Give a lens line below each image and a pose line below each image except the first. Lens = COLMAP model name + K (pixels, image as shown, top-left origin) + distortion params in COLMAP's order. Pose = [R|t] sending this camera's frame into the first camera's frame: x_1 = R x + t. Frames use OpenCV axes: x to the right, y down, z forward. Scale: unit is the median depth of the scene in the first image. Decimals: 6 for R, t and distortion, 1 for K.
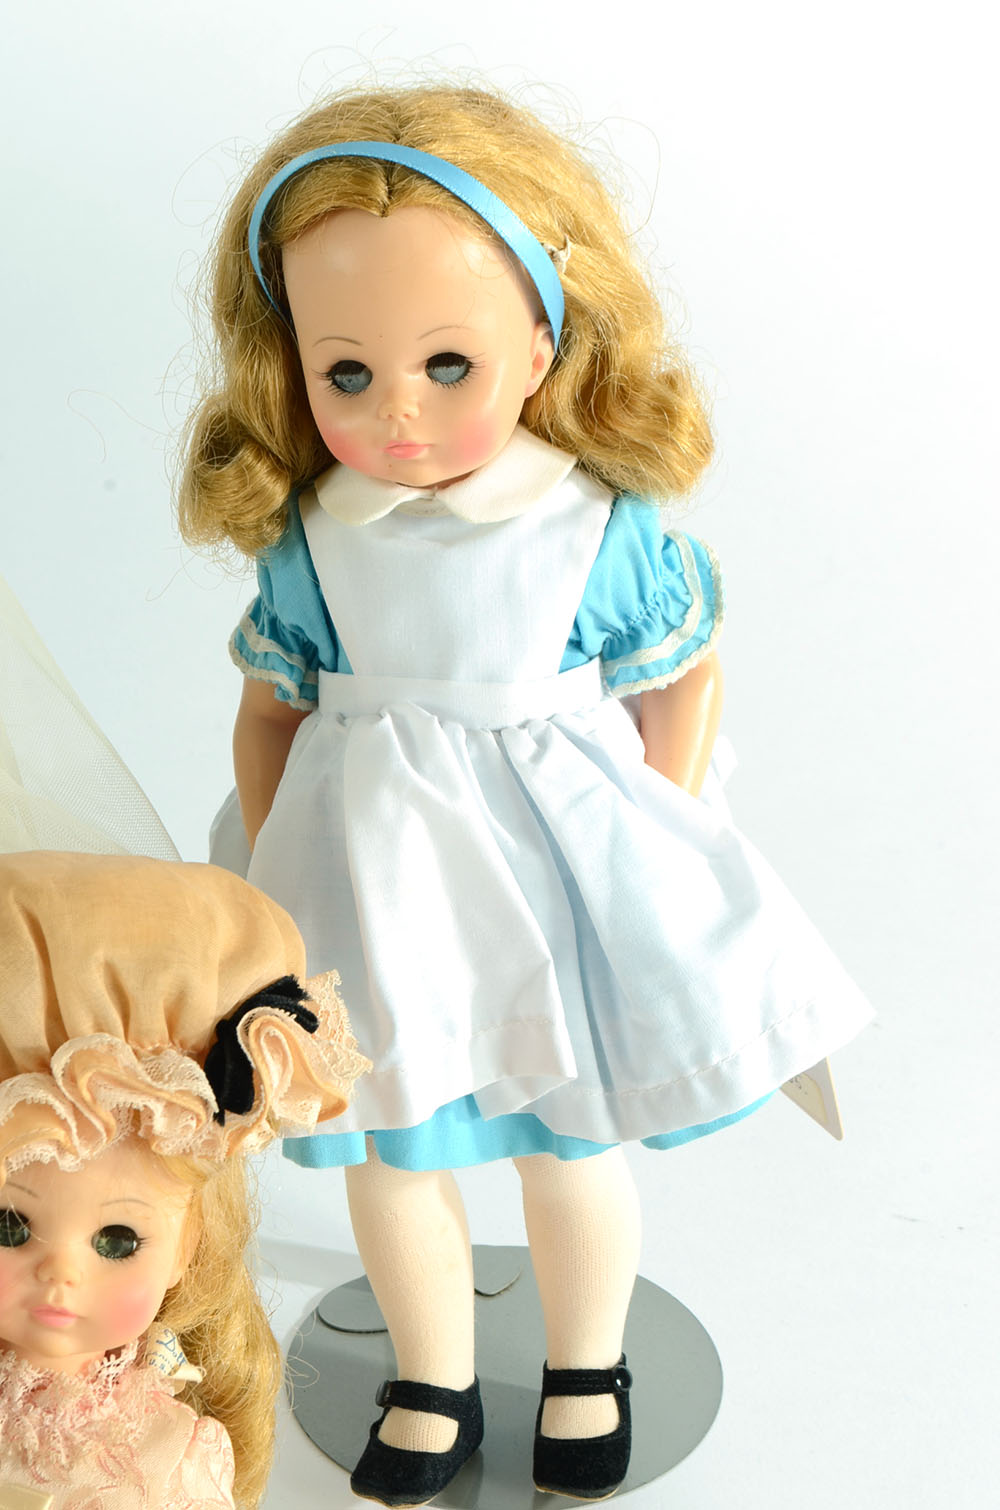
lens RADIAL K [[3379.5, 0, 467.0], [0, 3379.5, 754.5], [0, 0, 1]] dist [0.026127, -0.019339]
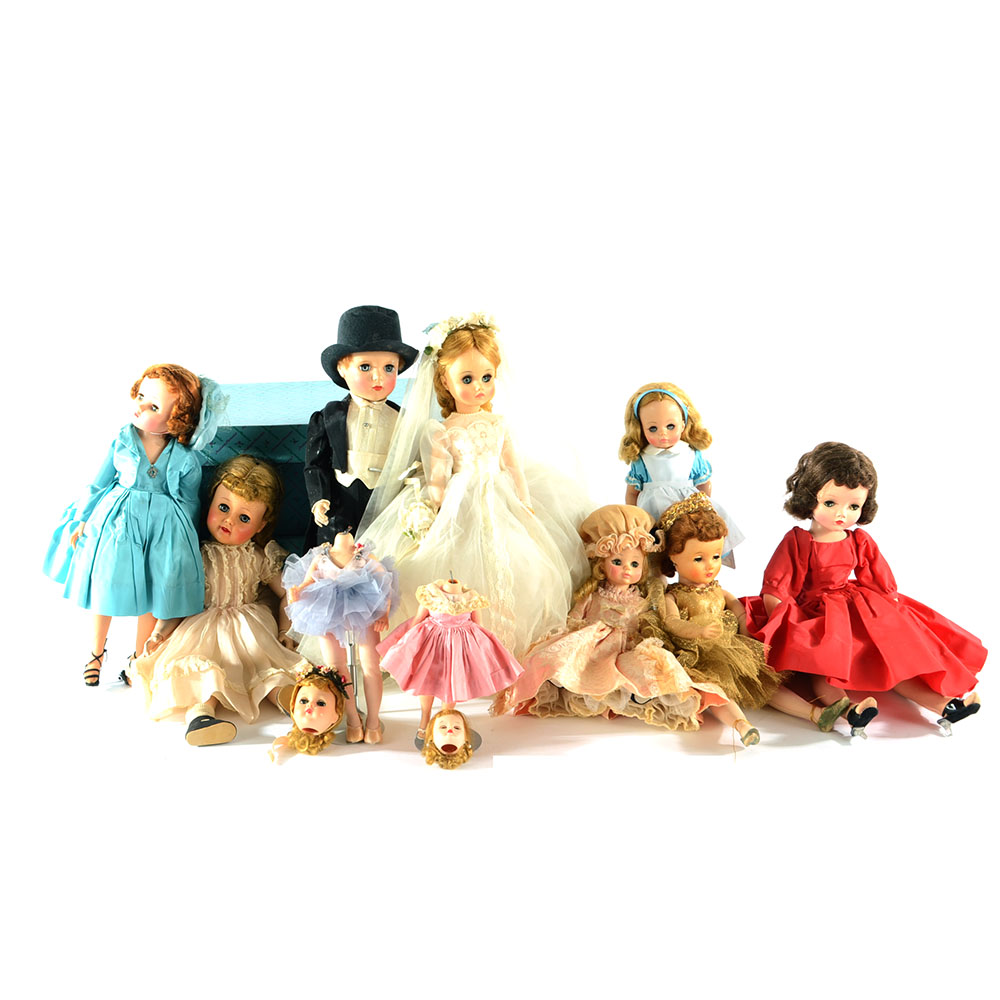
lens RADIAL K [[1228.6, 0, 500.0], [0, 1228.6, 500.0], [0, 0, 1]] dist [-0.009374, -0.000545]
pose [[0.996913, -0.031001, 0.072128, -0.480857], [0.041597, 0.987751, -0.150393, 0.336235], [-0.066582, 0.152929, 0.985992, -1.122078]]
